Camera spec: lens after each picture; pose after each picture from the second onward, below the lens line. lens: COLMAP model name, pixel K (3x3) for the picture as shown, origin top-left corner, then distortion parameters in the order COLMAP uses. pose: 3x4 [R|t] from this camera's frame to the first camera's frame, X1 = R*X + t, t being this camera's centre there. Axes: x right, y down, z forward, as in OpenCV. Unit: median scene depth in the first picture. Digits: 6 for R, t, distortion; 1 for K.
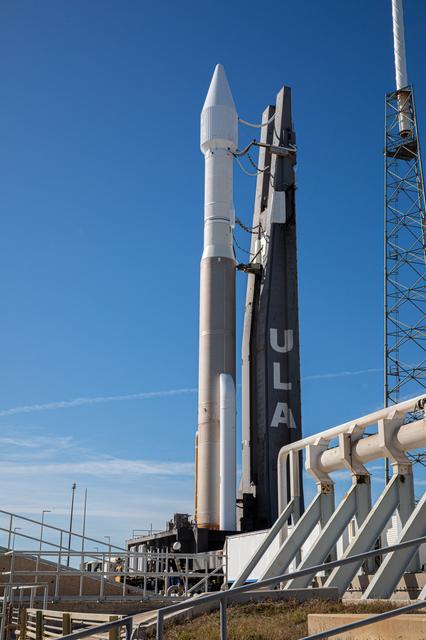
lens RADIAL K [[791.6, 0, 213.0], [0, 791.6, 320.0], [0, 0, 1]] dist [0.026636, 0.018503]
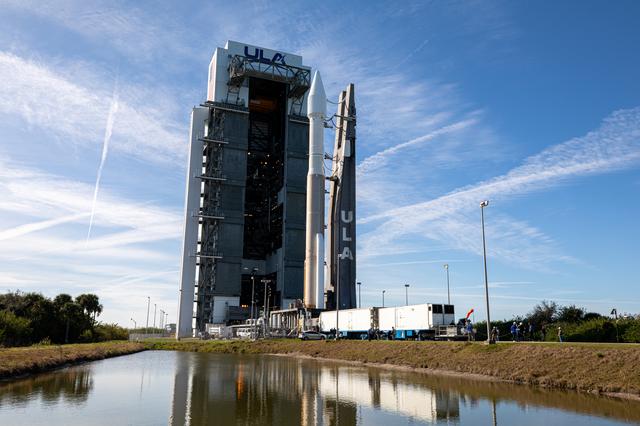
lens RADIAL K [[791.6, 0, 320.0], [0, 791.6, 213.0], [0, 0, 1]] dist [0.026636, 0.018503]
pose [[0.999548, 0.004275, 0.029755, -0.041711], [-0.009297, 0.985276, 0.170720, -0.320451], [-0.028587, -0.170919, 0.984870, -0.967406]]
